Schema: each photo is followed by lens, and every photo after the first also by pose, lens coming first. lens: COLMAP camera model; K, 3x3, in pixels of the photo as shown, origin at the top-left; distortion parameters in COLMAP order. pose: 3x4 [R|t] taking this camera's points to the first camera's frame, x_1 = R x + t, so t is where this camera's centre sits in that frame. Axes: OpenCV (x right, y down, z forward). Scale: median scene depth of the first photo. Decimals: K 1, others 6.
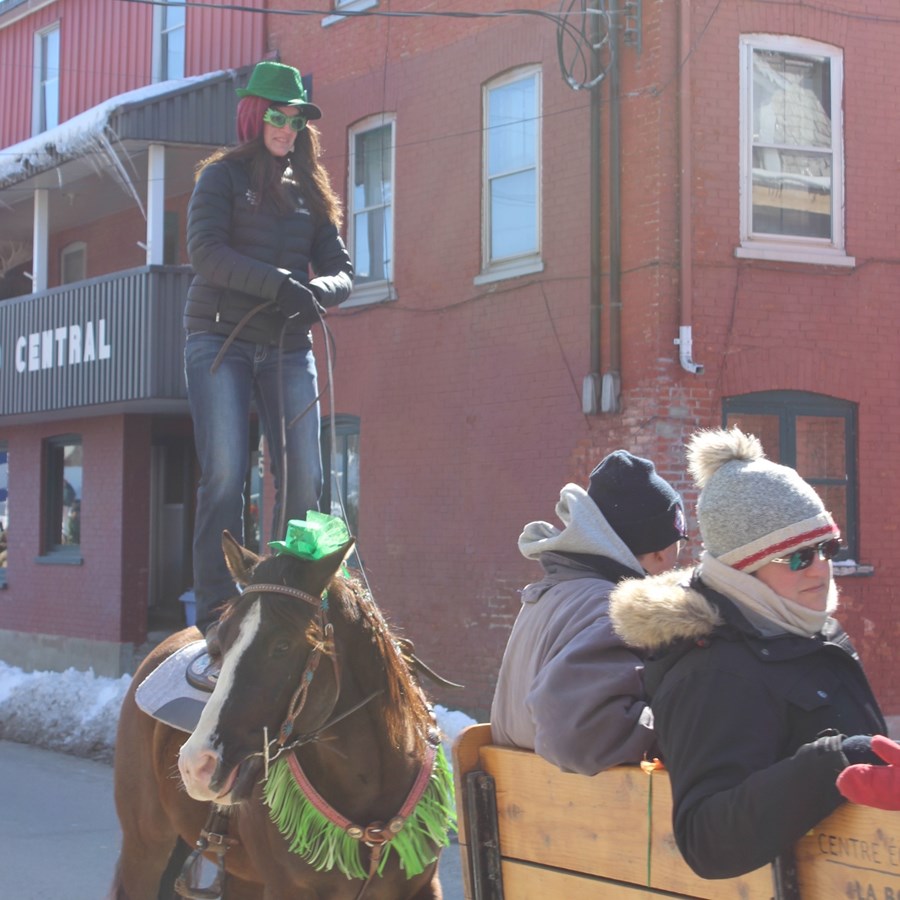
lens RADIAL K [[2437.2, 0, 448.4], [0, 2437.2, 371.7], [0, 0, 1]] dist [0.006377, 0.068344]
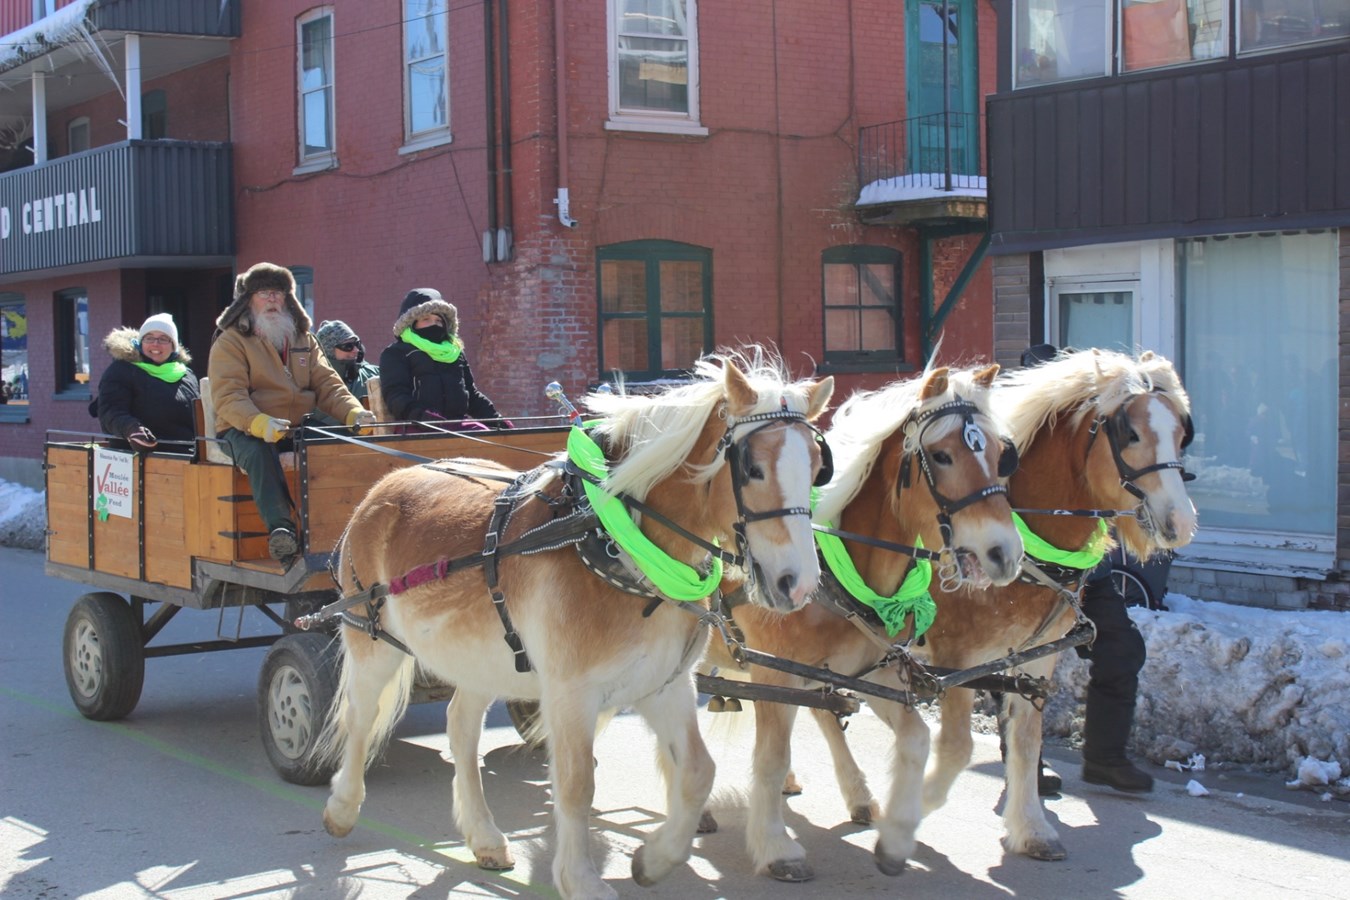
lens RADIAL K [[2262.4, 0, 675.0], [0, 2262.4, 450.0], [0, 0, 1]] dist [-0.000342, 0.179934]
pose [[0.996930, -0.025910, 0.073883, 0.062146], [0.018244, 0.994555, 0.102605, -0.003396], [-0.076139, -0.100942, 0.991975, -0.120431]]
